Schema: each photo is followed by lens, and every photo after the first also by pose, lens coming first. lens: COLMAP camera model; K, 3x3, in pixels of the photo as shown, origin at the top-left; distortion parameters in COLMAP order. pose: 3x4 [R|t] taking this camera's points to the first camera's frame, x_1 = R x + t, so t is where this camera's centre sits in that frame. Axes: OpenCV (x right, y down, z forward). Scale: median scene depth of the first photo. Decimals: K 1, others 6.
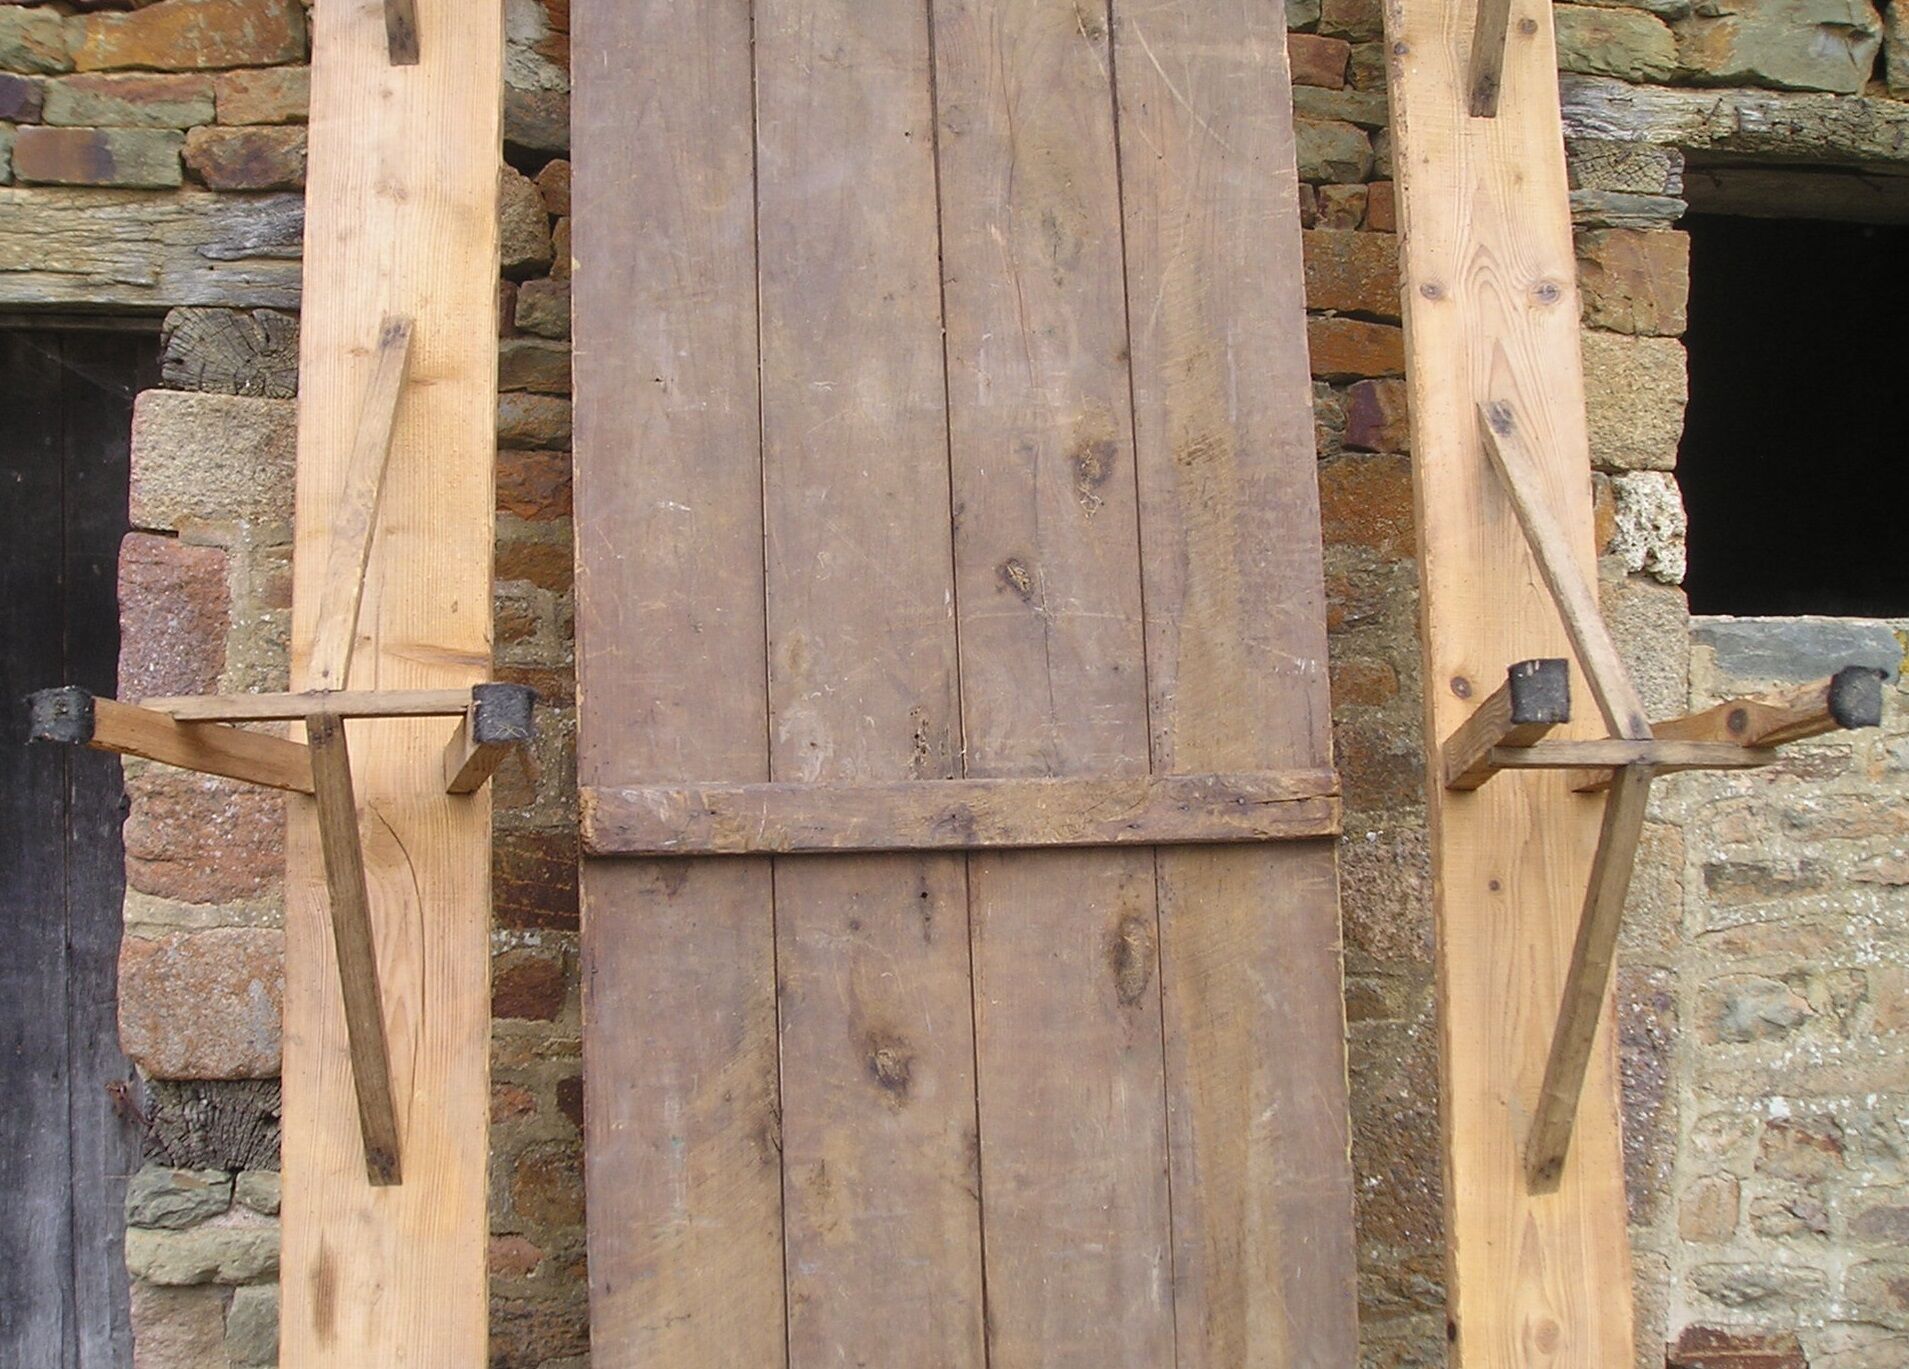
lens RADIAL K [[2110.3, 0, 945.8], [0, 2110.3, 733.7], [0, 0, 1]] dist [-0.101581, 0.000000]
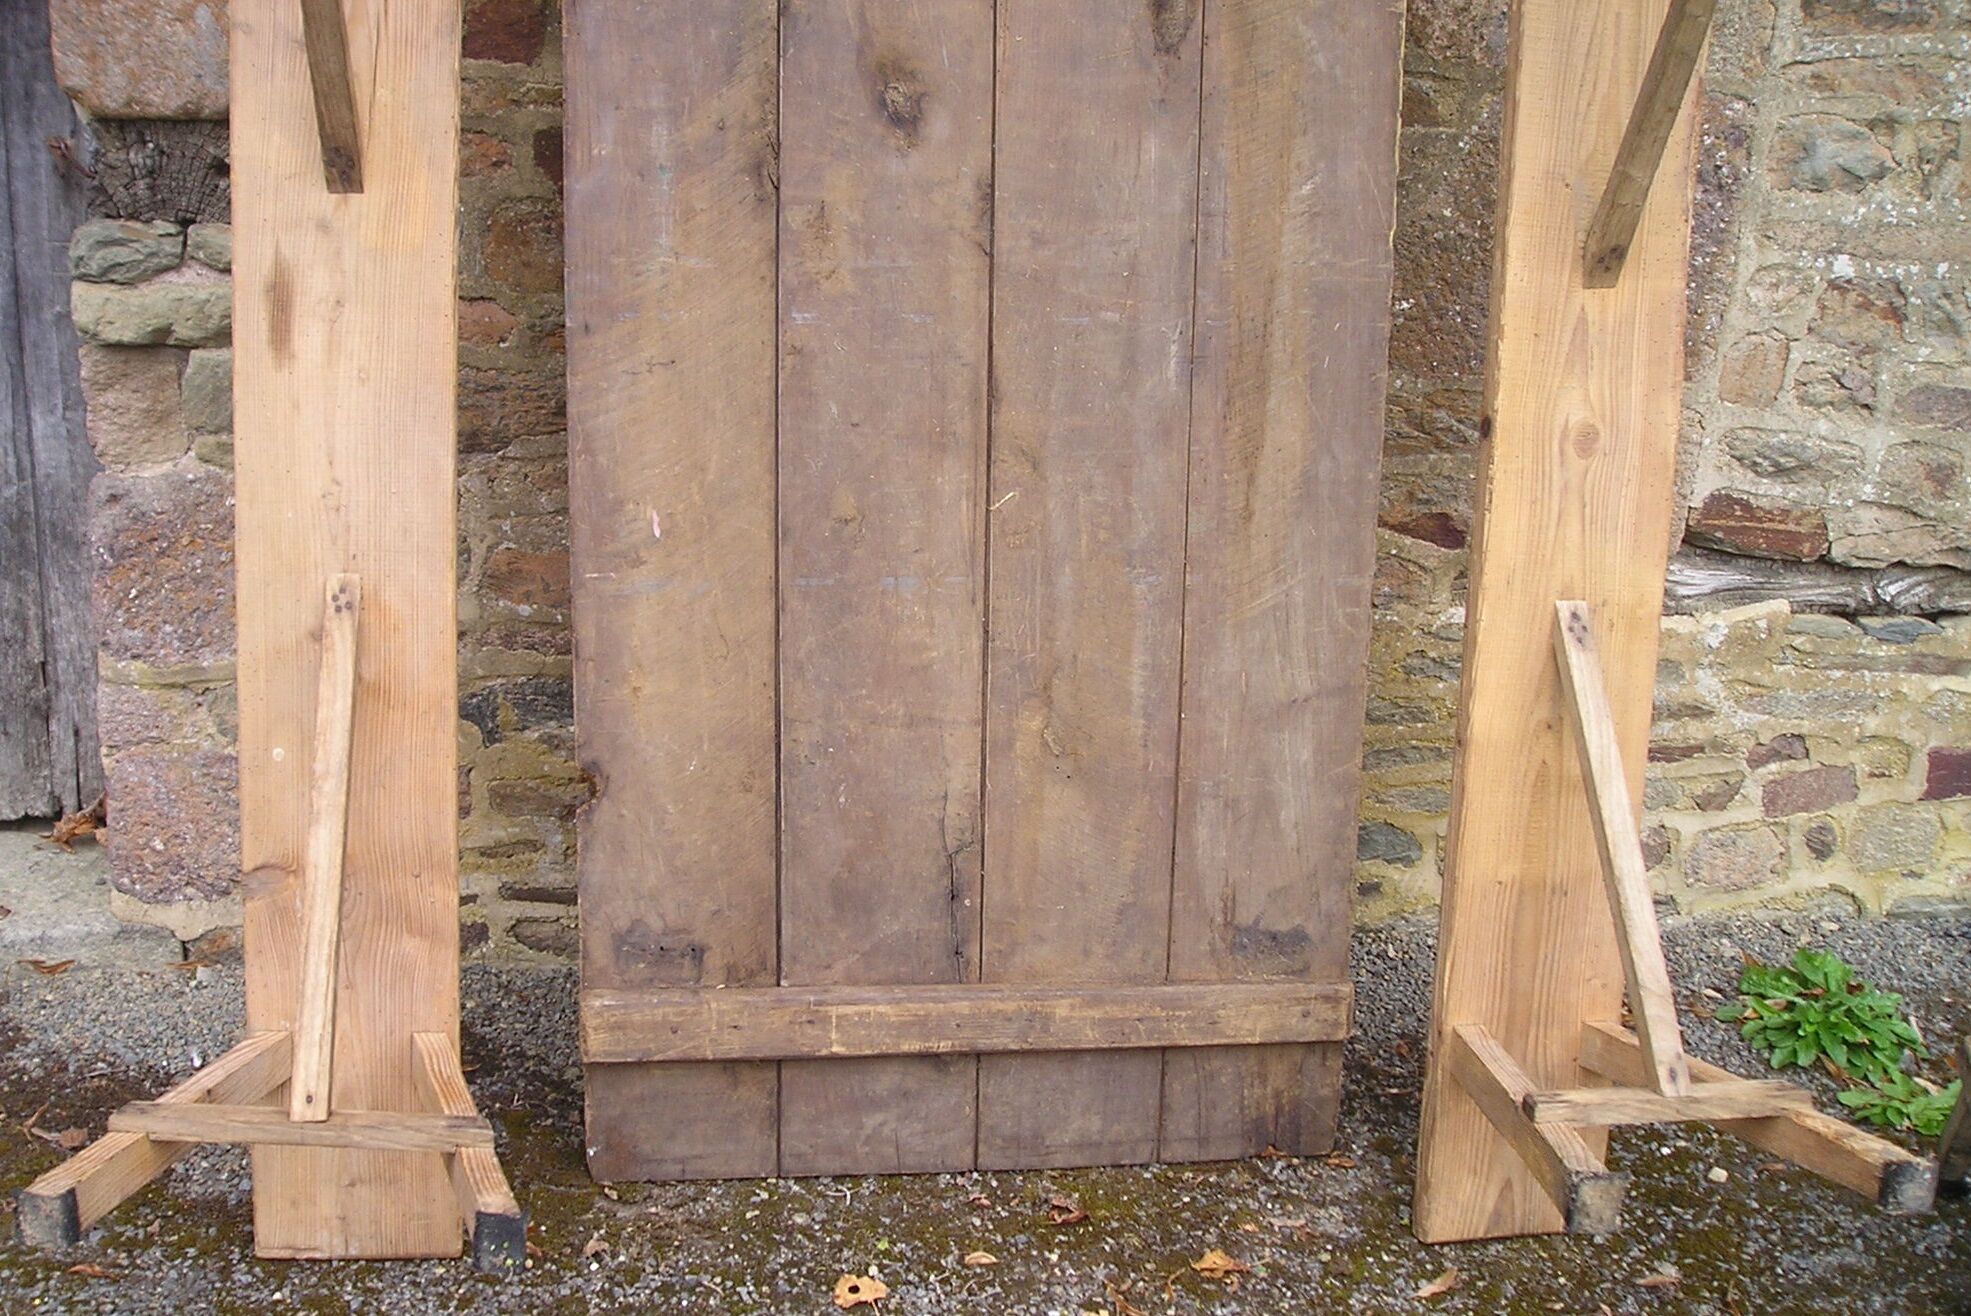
lens RADIAL K [[2115.2, 0, 906.5], [0, 2115.2, 747.6], [0, 0, 1]] dist [-0.104435, 0.000000]
pose [[0.998724, 0.050493, 0.001234, -0.010284], [-0.048196, 0.945412, 0.322293, 0.122697], [0.015107, -0.321941, 0.946639, 0.052599]]
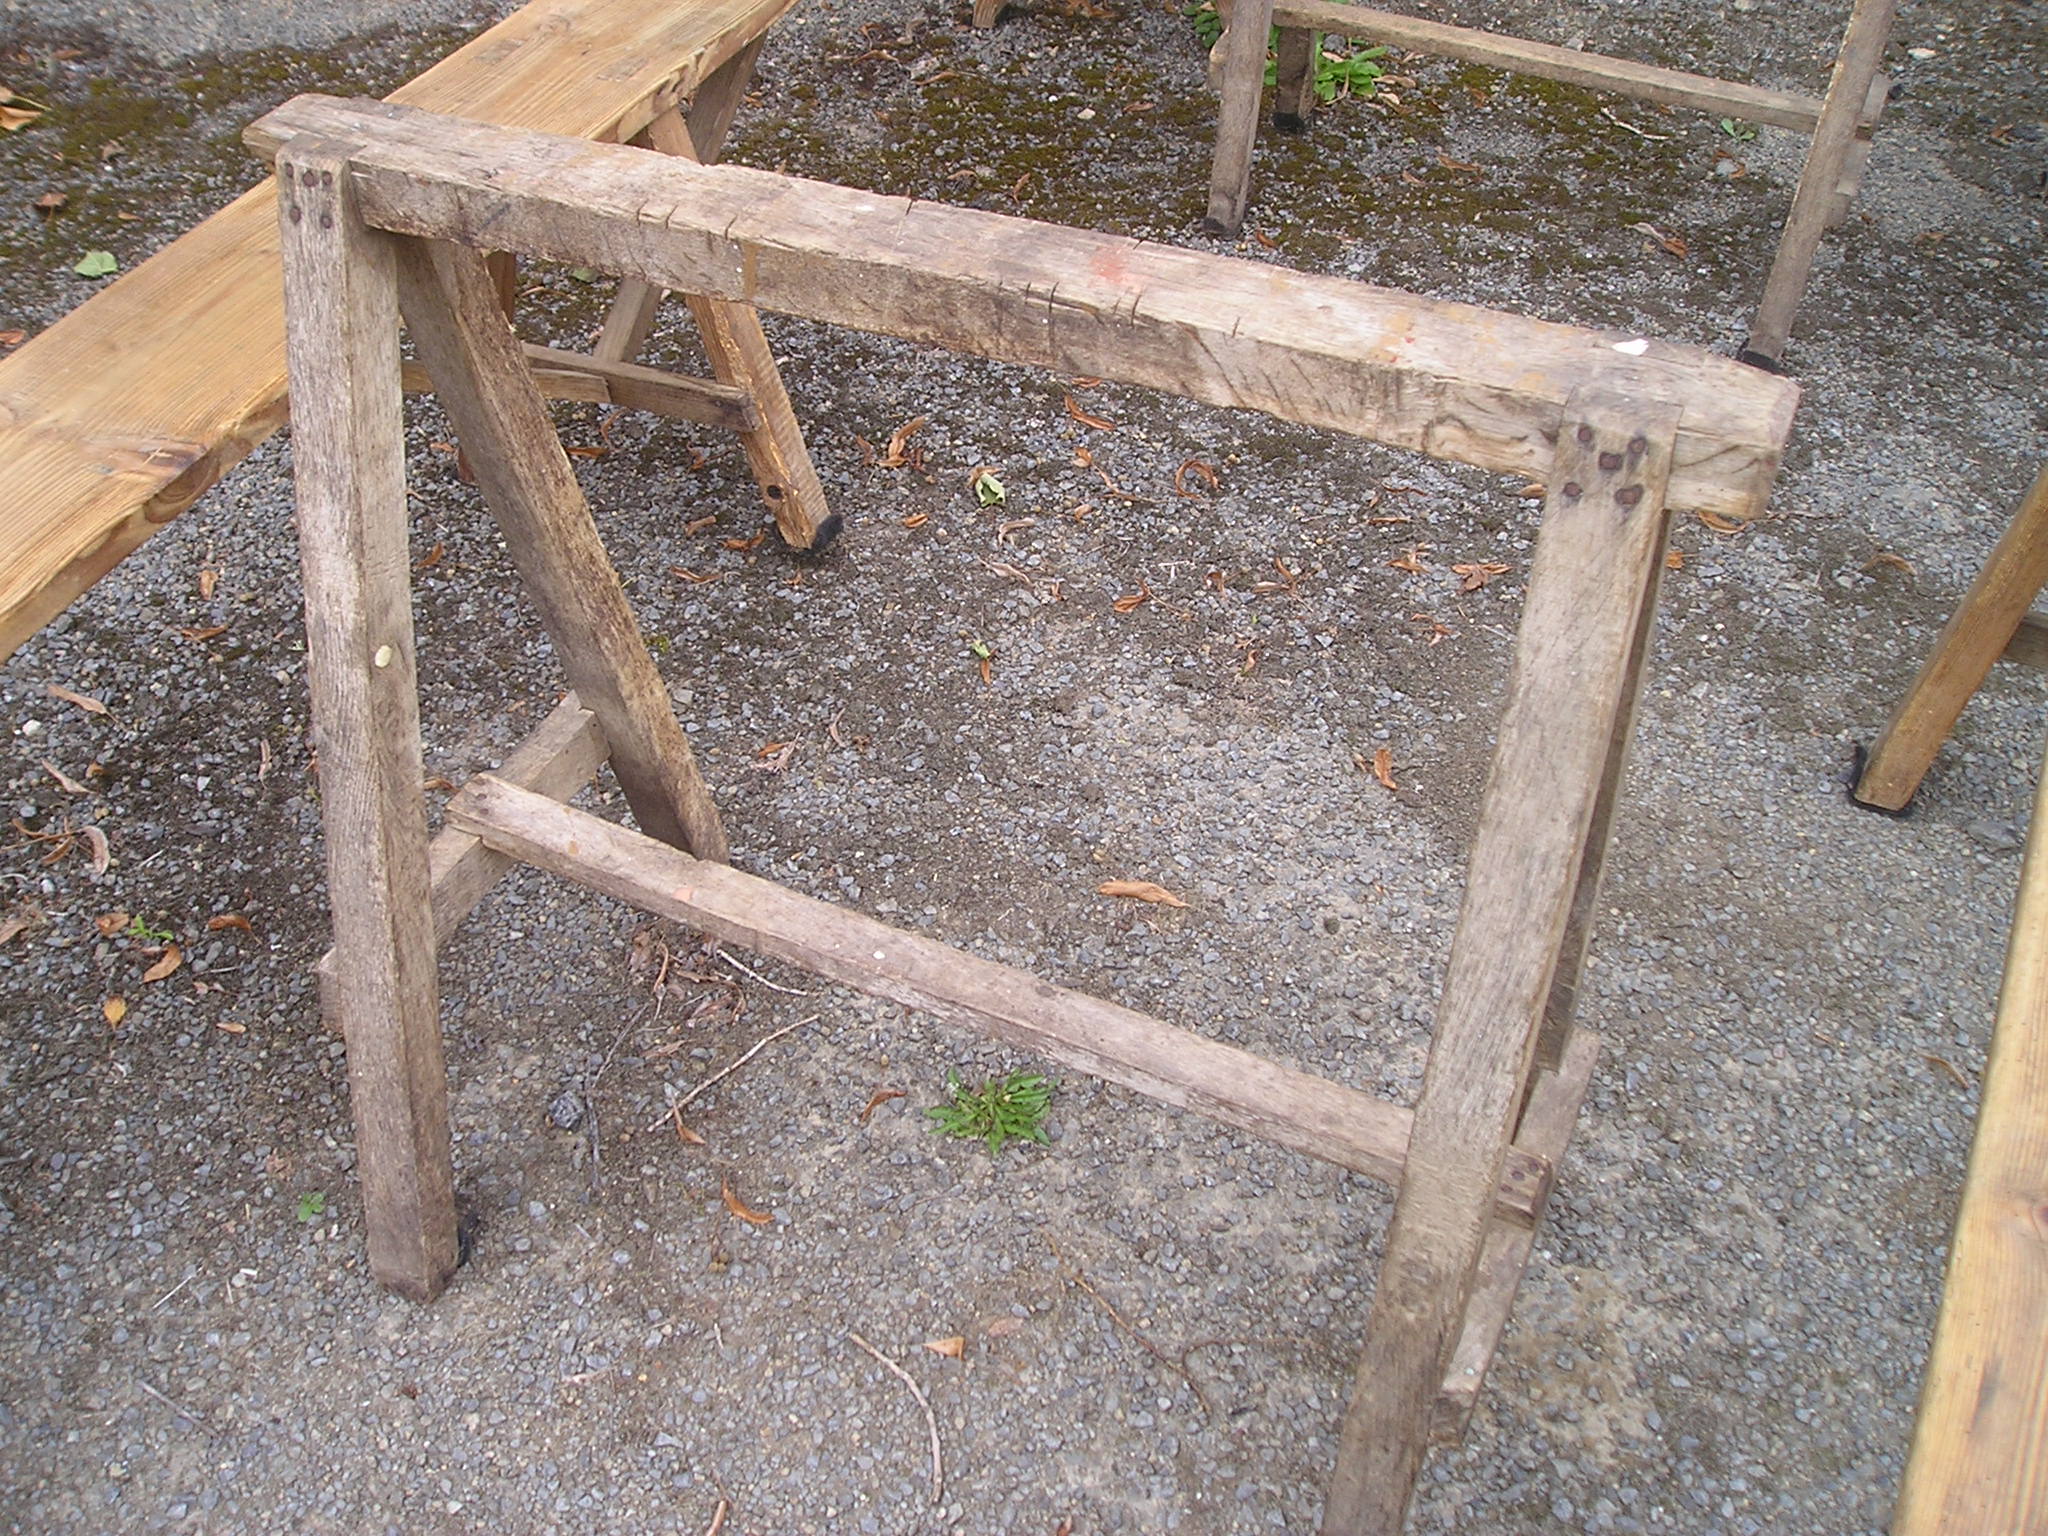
lens RADIAL K [[2119.9, 0, 999.0], [0, 2119.9, 755.5], [0, 0, 1]] dist [-0.097899, 0.000000]
pose [[0.993479, 0.069076, -0.090710, 0.470010], [-0.002317, 0.807651, 0.589656, 0.222284], [0.113993, -0.585601, 0.802544, -0.202350]]
